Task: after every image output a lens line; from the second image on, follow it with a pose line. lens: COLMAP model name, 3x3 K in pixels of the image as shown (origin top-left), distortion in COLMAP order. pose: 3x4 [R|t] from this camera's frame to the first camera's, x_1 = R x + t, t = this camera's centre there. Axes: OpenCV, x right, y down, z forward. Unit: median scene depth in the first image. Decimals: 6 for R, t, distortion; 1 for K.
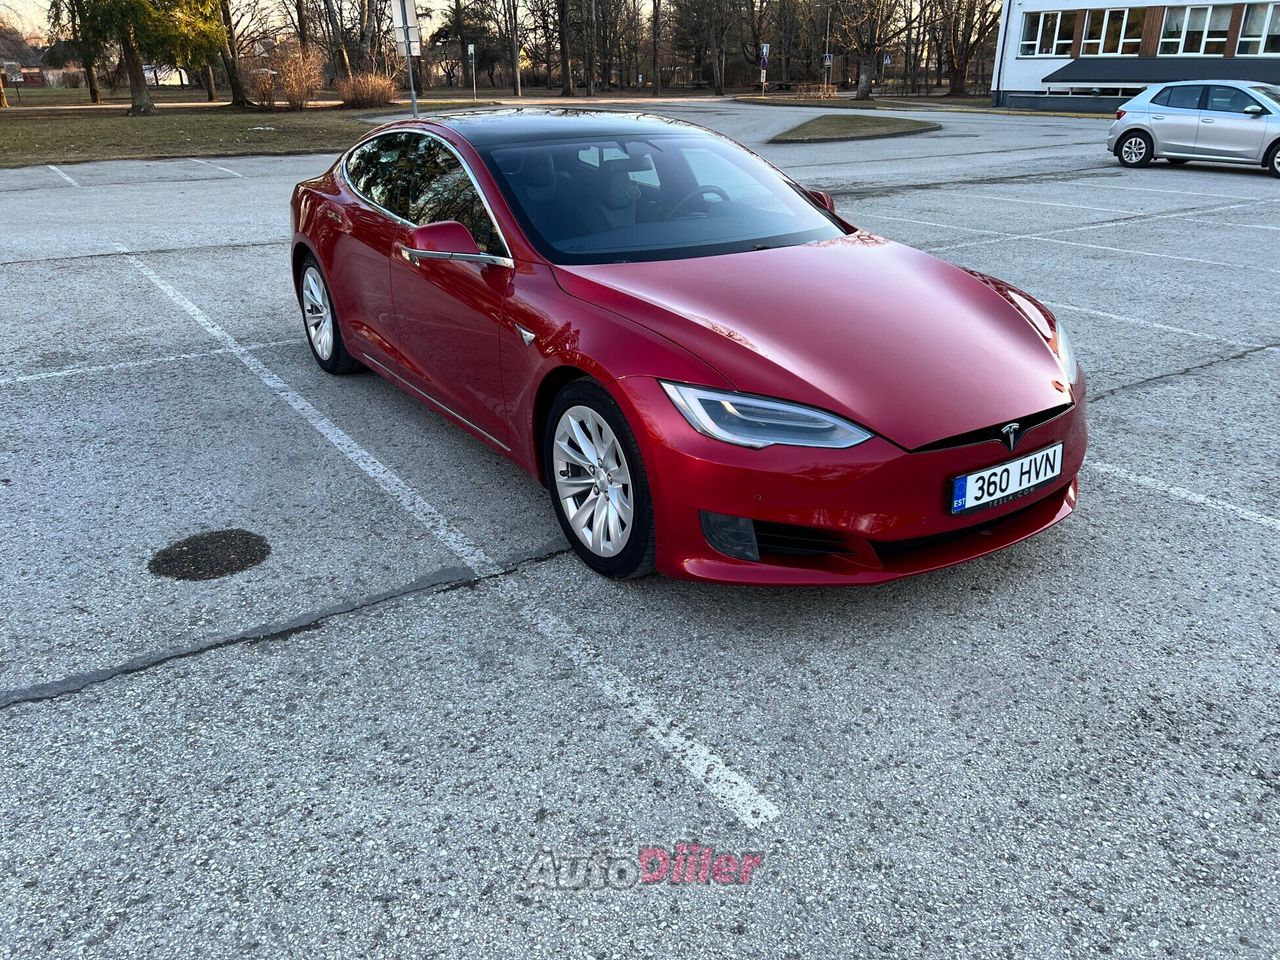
lens RADIAL K [[963.5, 0, 644.1], [0, 963.5, 454.2], [0, 0, 1]] dist [0.077453, -0.096583]
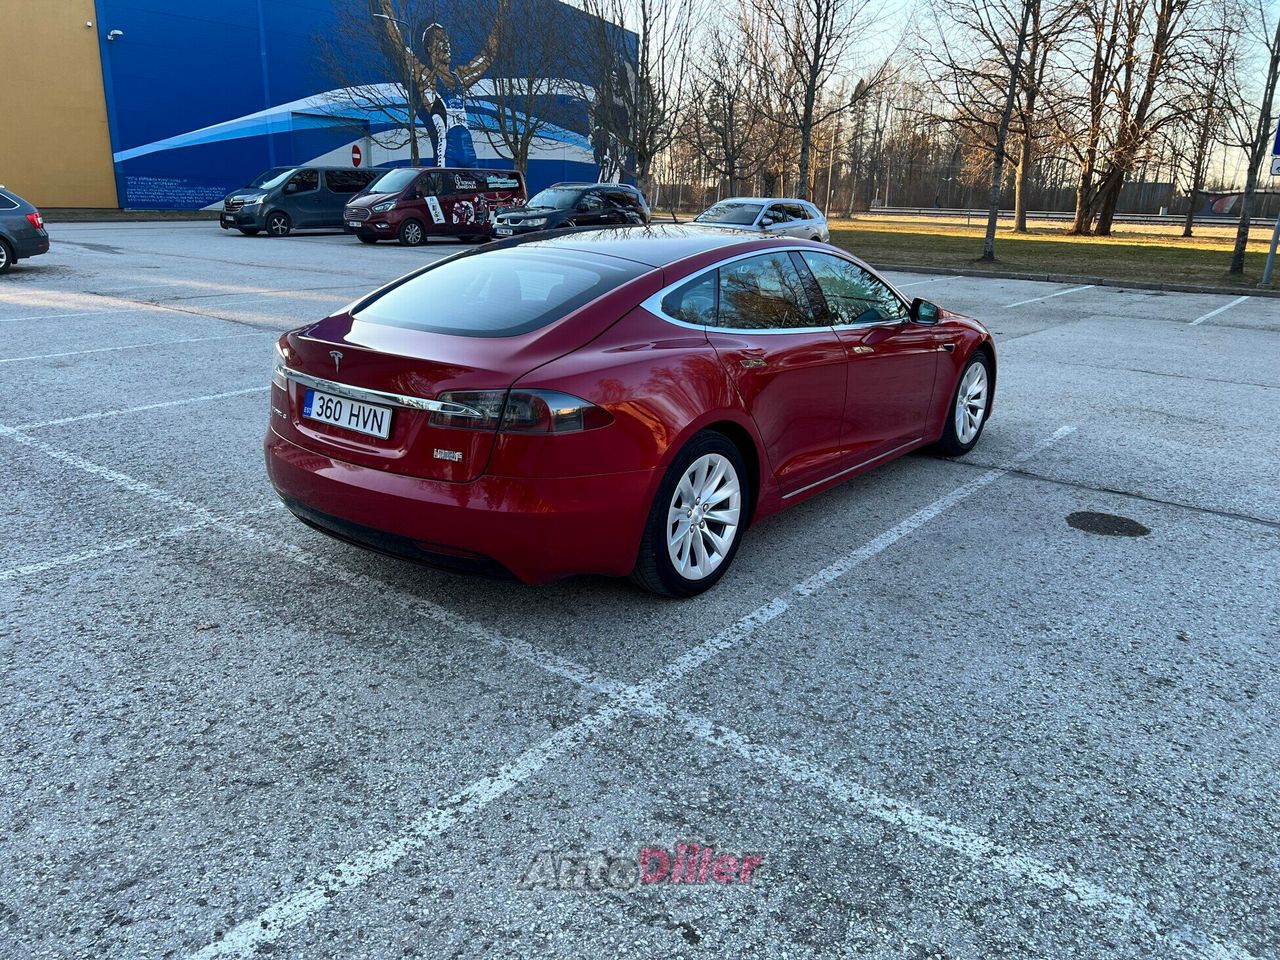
lens RADIAL K [[966.2, 0, 648.2], [0, 966.2, 434.5], [0, 0, 1]] dist [0.065674, -0.077990]
pose [[-0.305458, -0.236321, 0.922414, -1.554634], [0.324565, 0.884862, 0.334180, -0.723835], [-0.895183, 0.401461, -0.193587, 1.854840]]
